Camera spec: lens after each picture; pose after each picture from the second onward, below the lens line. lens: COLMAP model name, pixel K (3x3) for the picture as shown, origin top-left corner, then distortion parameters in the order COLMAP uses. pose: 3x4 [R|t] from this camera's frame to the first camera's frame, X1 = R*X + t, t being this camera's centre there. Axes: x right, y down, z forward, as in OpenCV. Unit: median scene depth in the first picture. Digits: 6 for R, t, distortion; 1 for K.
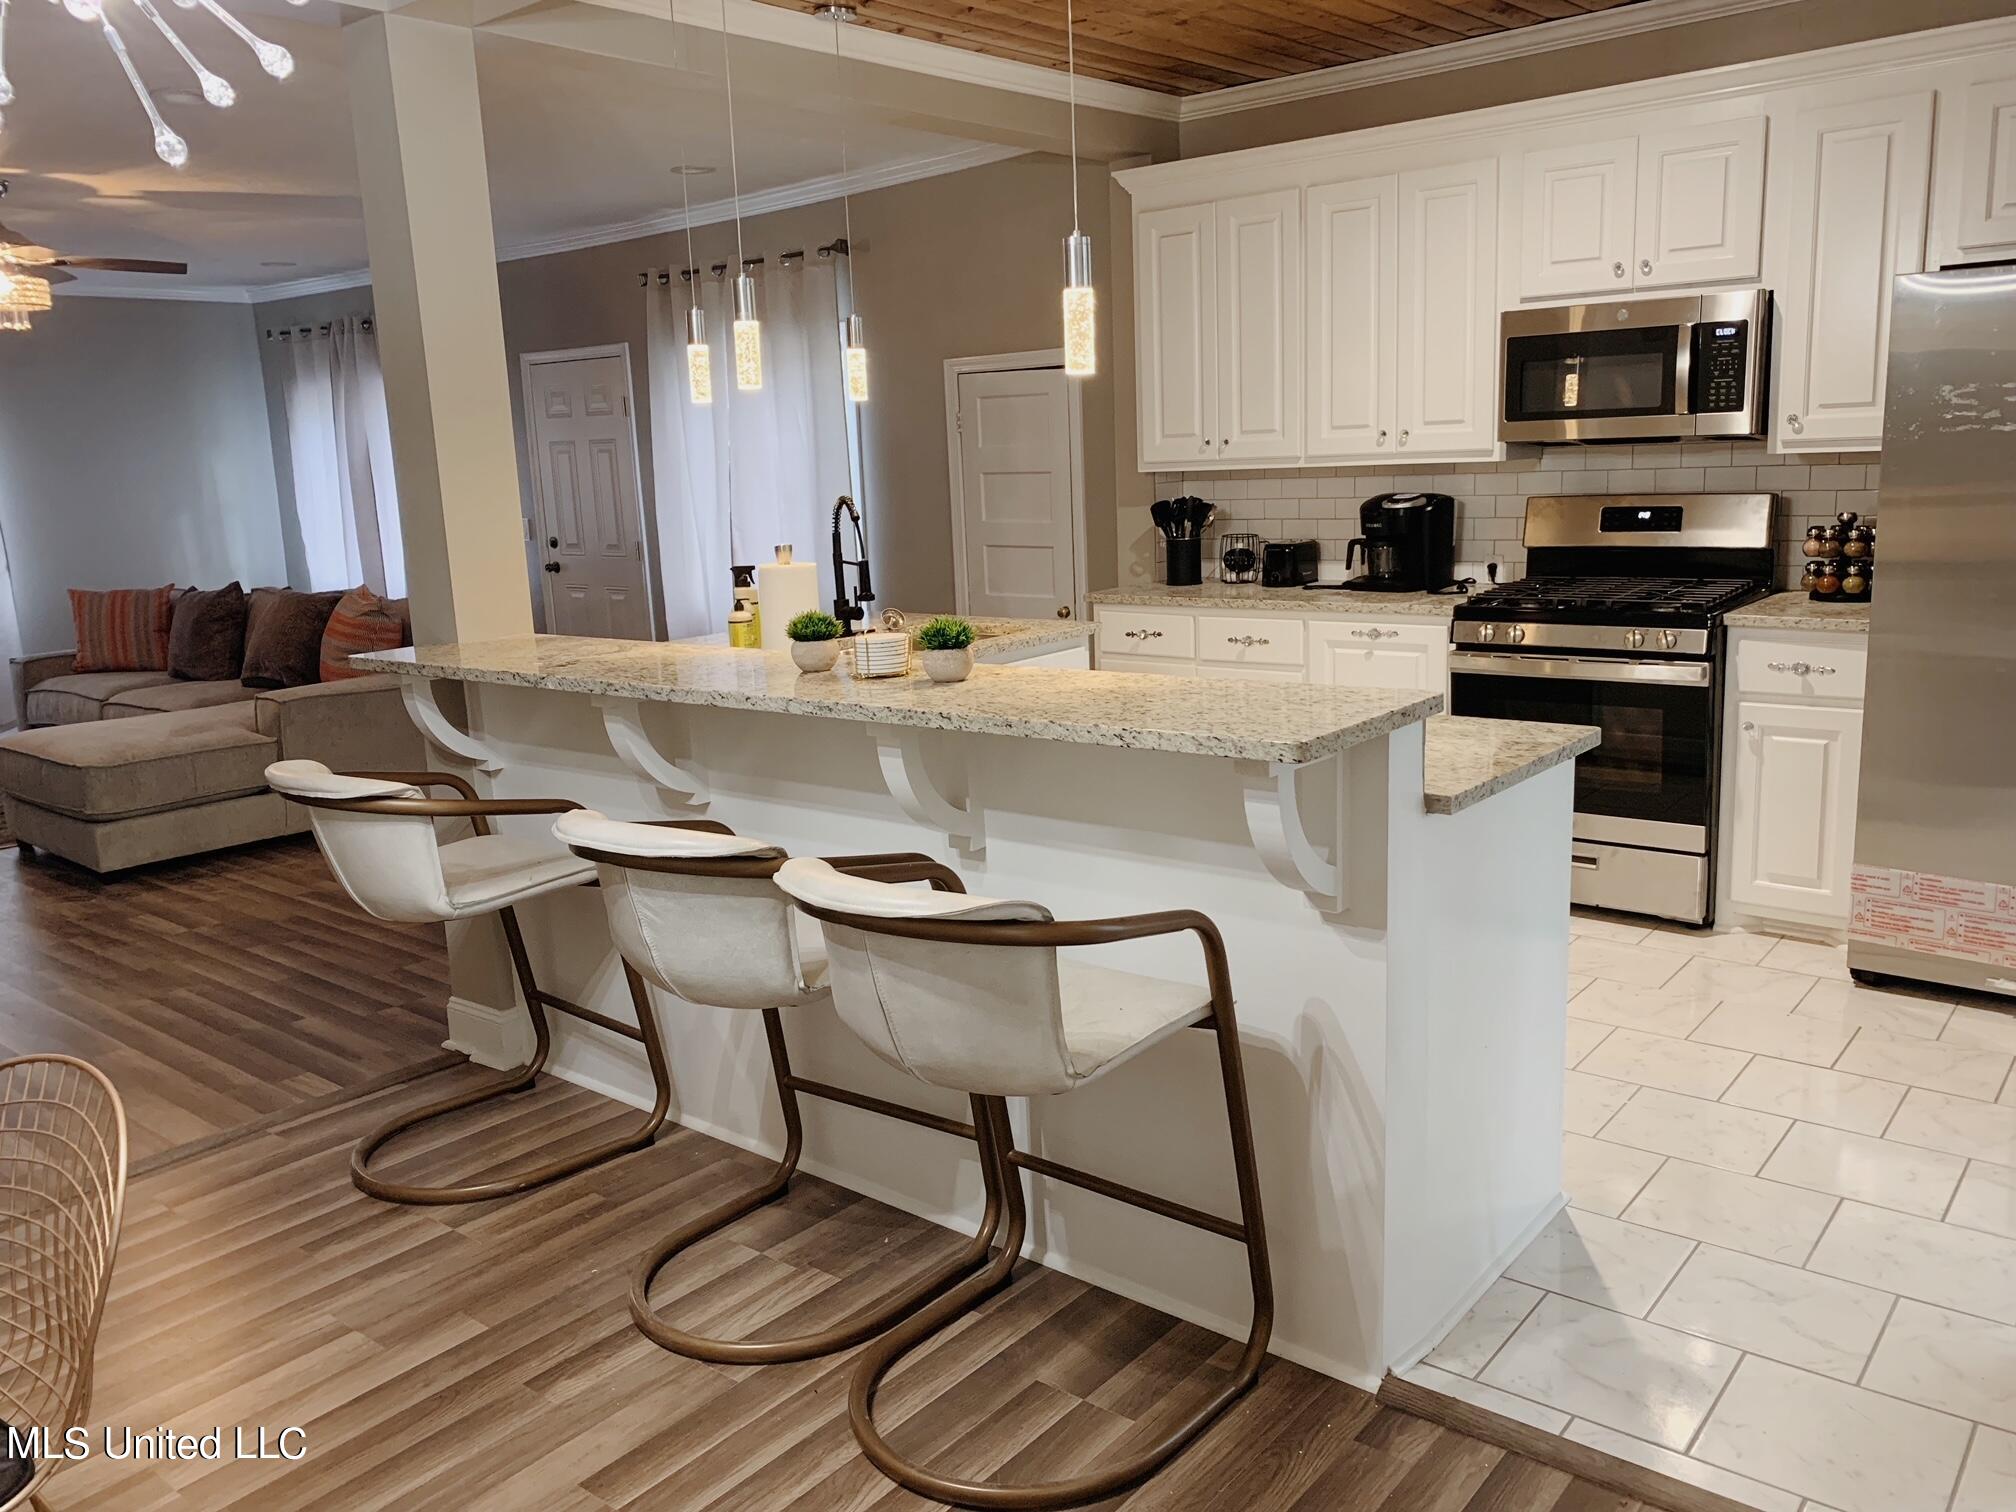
lens RADIAL K [[1543.3, 0, 1010.7], [0, 1543.3, 749.0], [0, 0, 1]] dist [-0.012288, 0.012063]
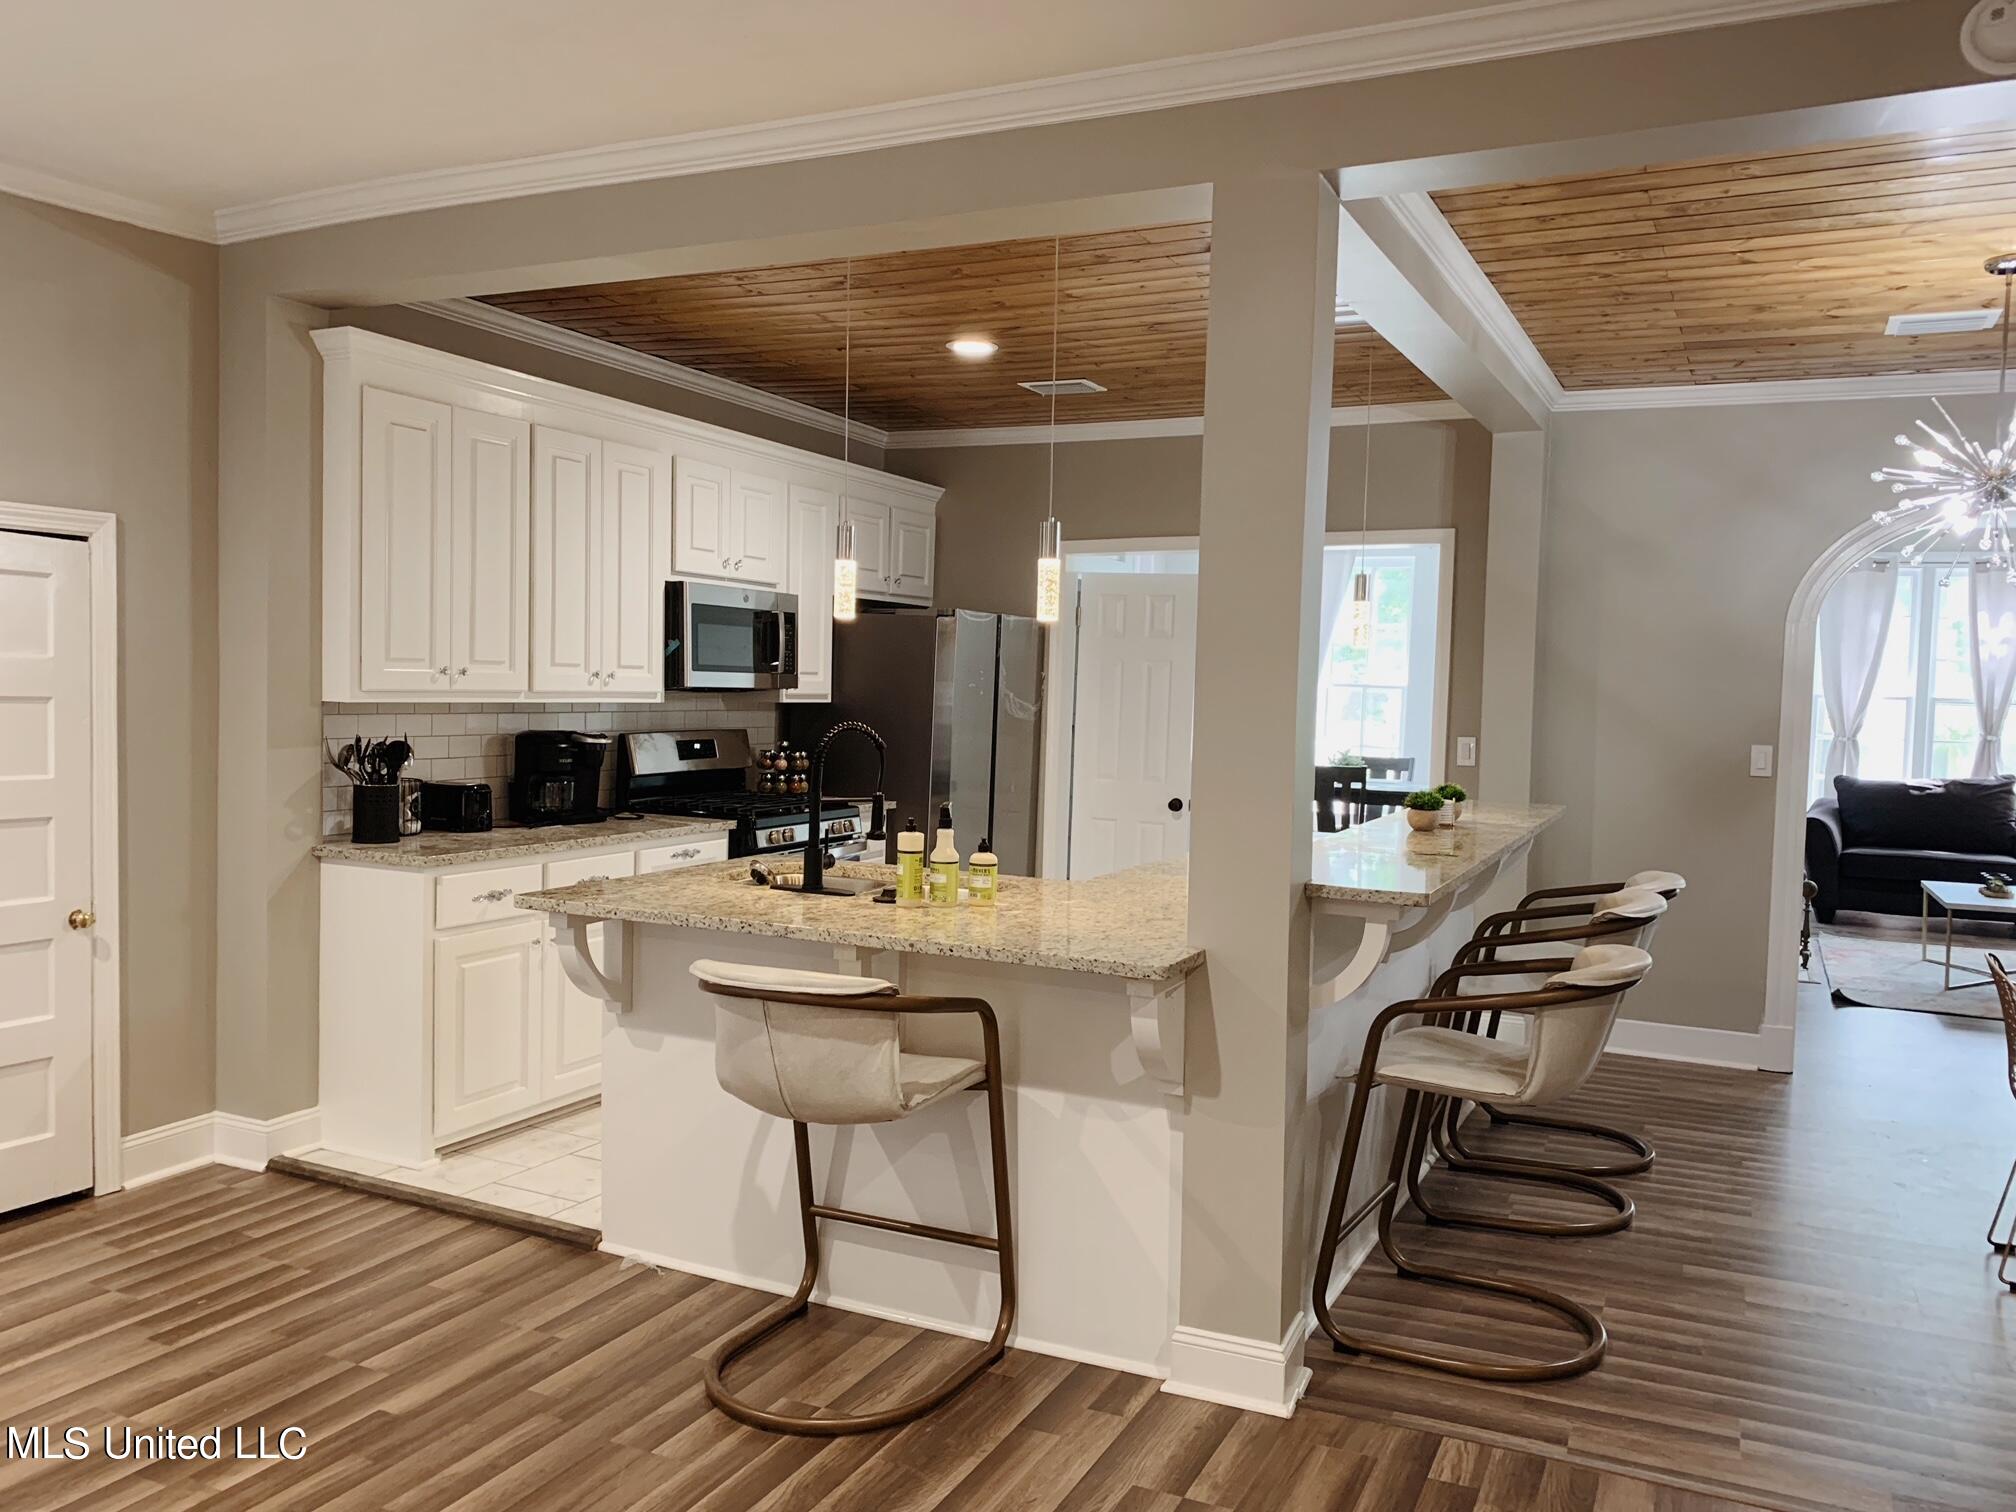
lens RADIAL K [[1564.1, 0, 1008.4], [0, 1564.1, 765.9], [0, 0, 1]] dist [0.009816, 0.007867]
pose [[-0.247607, -0.015453, 0.968737, -1.079772], [0.167521, 0.984130, 0.058517, -0.197291], [-0.954268, 0.176773, -0.241089, 1.250387]]
